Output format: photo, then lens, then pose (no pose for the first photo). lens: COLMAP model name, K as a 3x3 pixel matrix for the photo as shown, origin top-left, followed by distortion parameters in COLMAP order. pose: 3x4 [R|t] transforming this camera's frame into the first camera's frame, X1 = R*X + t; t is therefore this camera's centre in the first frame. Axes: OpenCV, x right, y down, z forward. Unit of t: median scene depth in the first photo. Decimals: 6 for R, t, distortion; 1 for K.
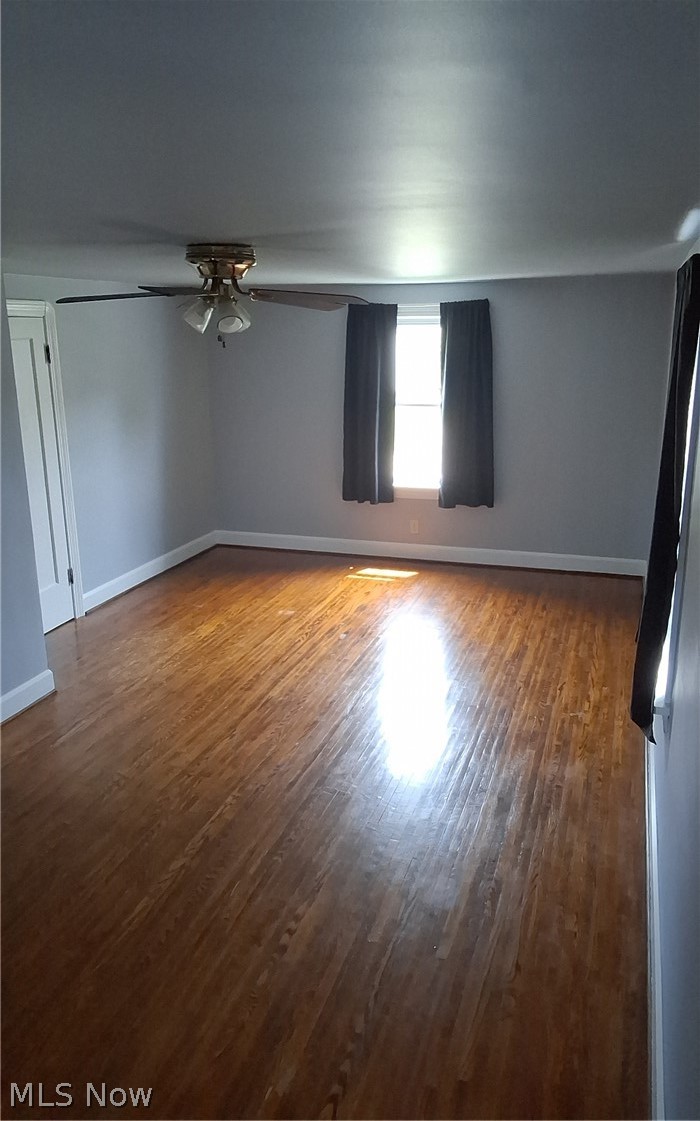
lens RADIAL K [[842.4, 0, 350.0], [0, 842.4, 560.5], [0, 0, 1]] dist [0.000328, -0.000450]
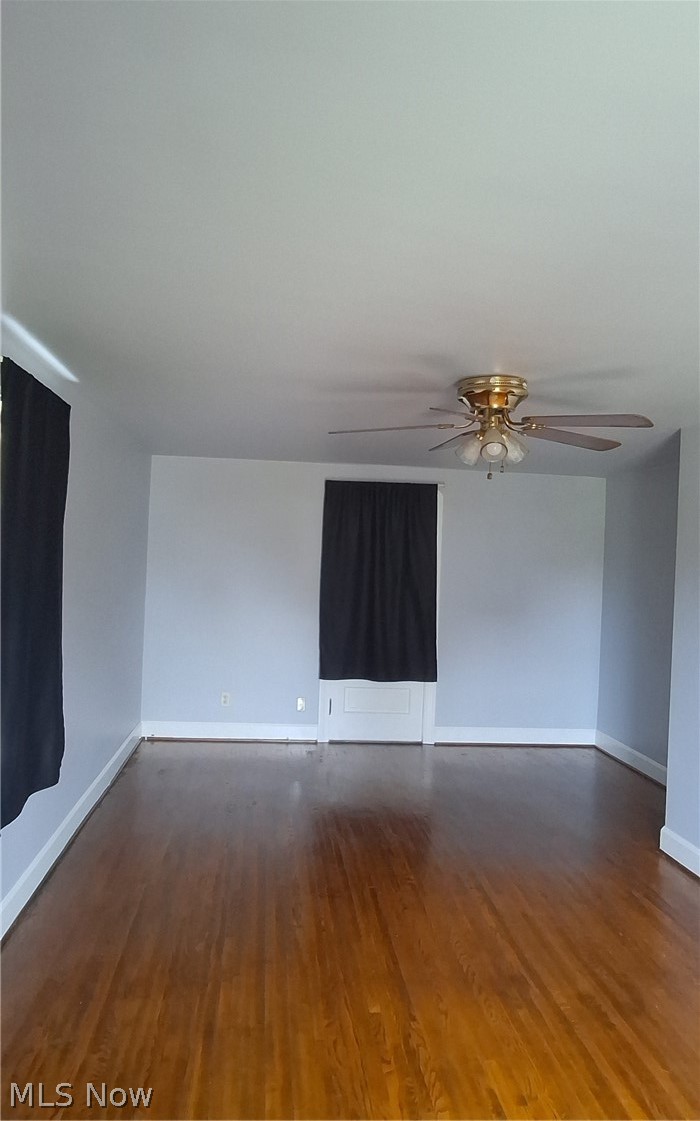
lens RADIAL K [[842.4, 0, 350.0], [0, 842.4, 560.5], [0, 0, 1]] dist [0.000328, -0.000450]
pose [[-0.913521, -0.023396, -0.406118, 0.323997], [-0.136676, 0.957960, 0.252253, -0.318950], [0.383143, 0.285945, -0.878315, 1.502880]]
